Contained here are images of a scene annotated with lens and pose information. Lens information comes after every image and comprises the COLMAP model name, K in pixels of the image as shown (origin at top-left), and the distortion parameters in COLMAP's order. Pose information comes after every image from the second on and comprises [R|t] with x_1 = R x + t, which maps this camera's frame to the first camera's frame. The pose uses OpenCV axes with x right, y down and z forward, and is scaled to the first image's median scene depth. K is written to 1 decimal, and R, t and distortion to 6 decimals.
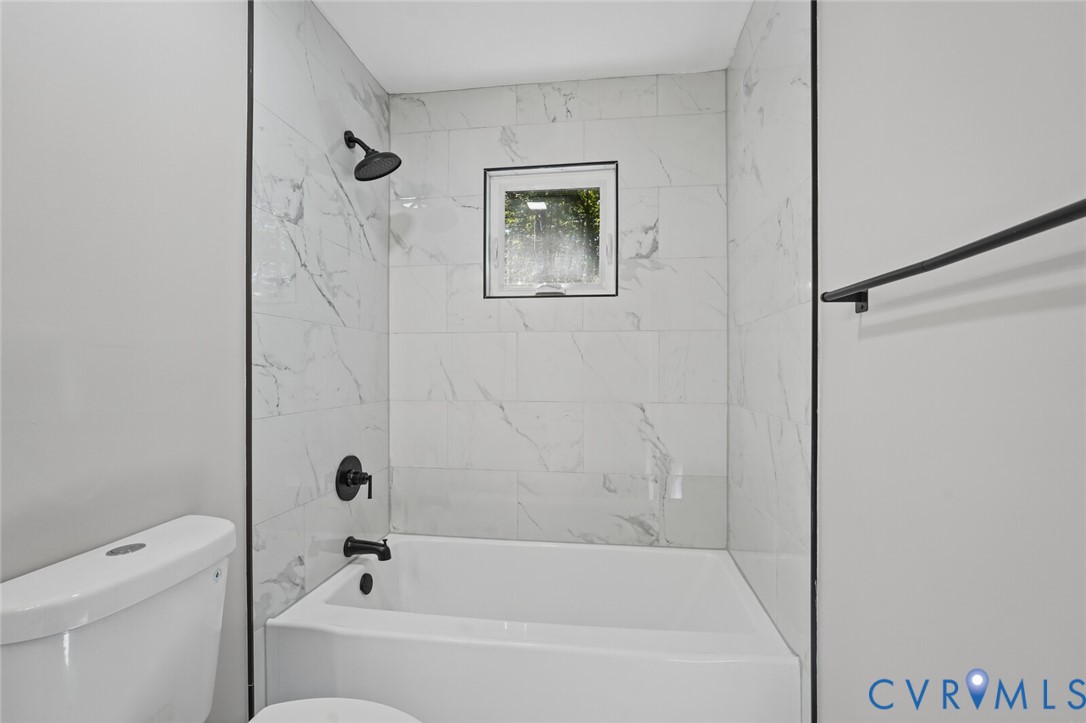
lens RADIAL K [[484.9, 0, 548.1], [0, 484.9, 364.5], [0, 0, 1]] dist [-0.006650, 0.001132]
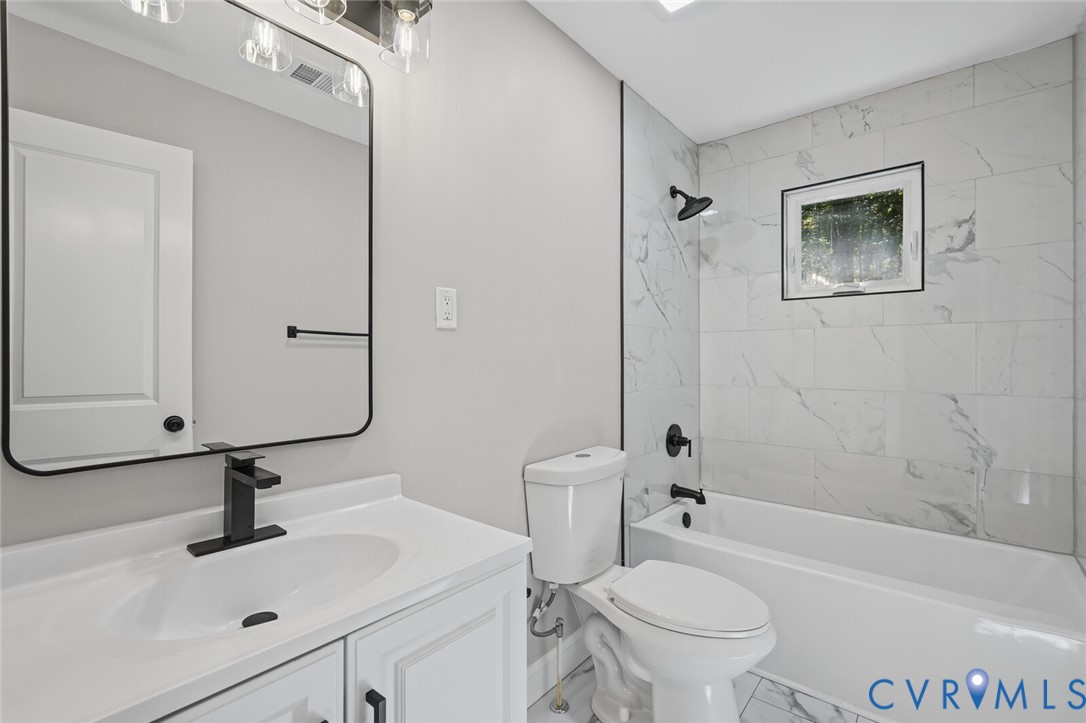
lens RADIAL K [[482.7, 0, 543.0], [0, 482.7, 357.8], [0, 0, 1]] dist [-0.016369, 0.008662]
pose [[0.842383, -0.001728, -0.538877, 0.008648], [0.004356, 0.999984, 0.003603, -0.004235], [0.538862, -0.005382, 0.842377, -0.312764]]
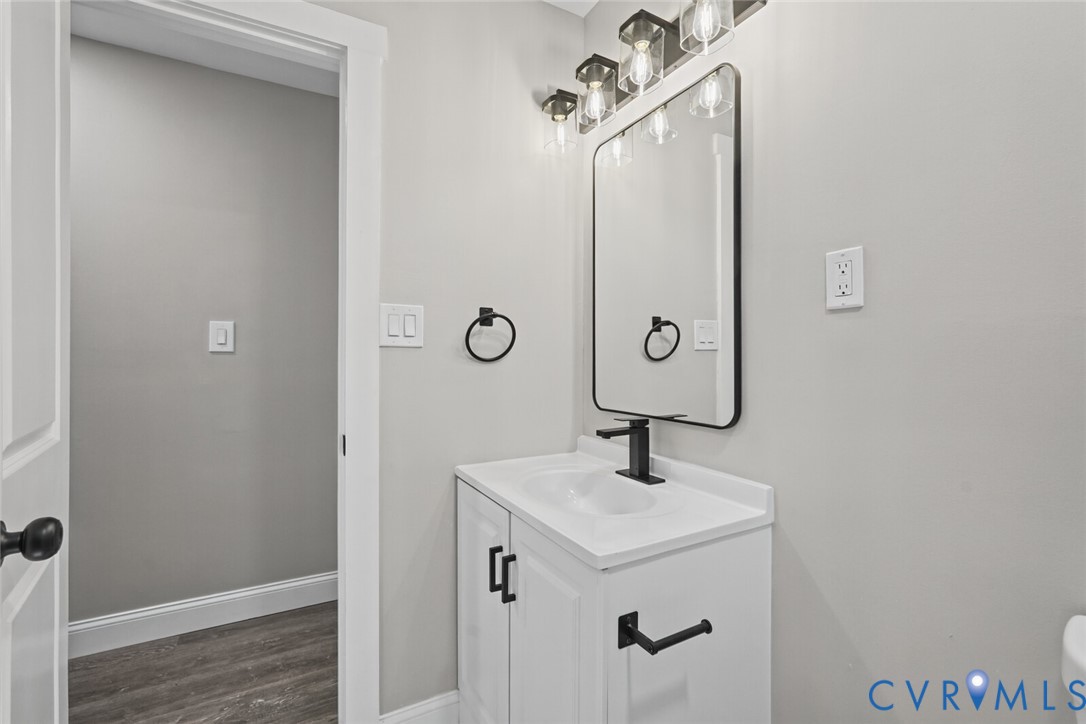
lens RADIAL K [[484.9, 0, 548.1], [0, 484.9, 365.0], [0, 0, 1]] dist [-0.006650, 0.001132]
pose [[-0.802004, -0.001407, -0.597317, 0.035927], [0.002719, 0.999978, -0.006006, 0.013016], [0.597313, -0.006441, -0.801983, 0.391396]]
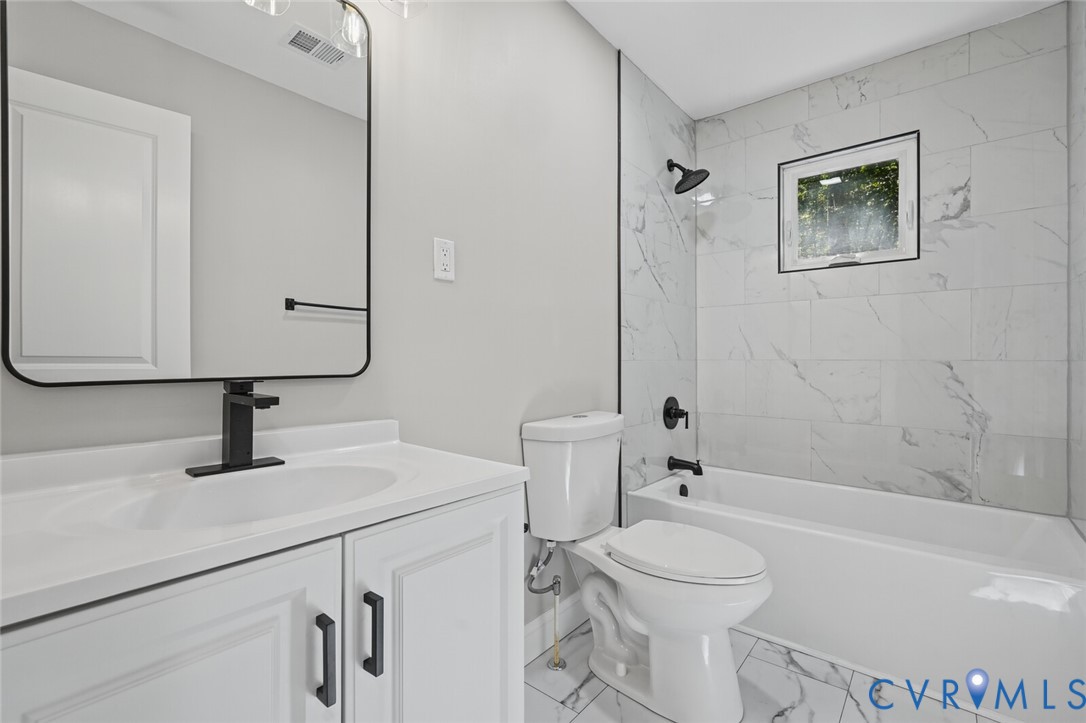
lens RADIAL K [[482.0, 0, 541.9], [0, 482.0, 356.7], [0, 0, 1]] dist [-0.014744, 0.007767]
pose [[0.843693, -0.001575, -0.536823, 0.010461], [0.004084, 0.999986, 0.003485, 0.063491], [0.536810, -0.005133, 0.843688, -0.314918]]
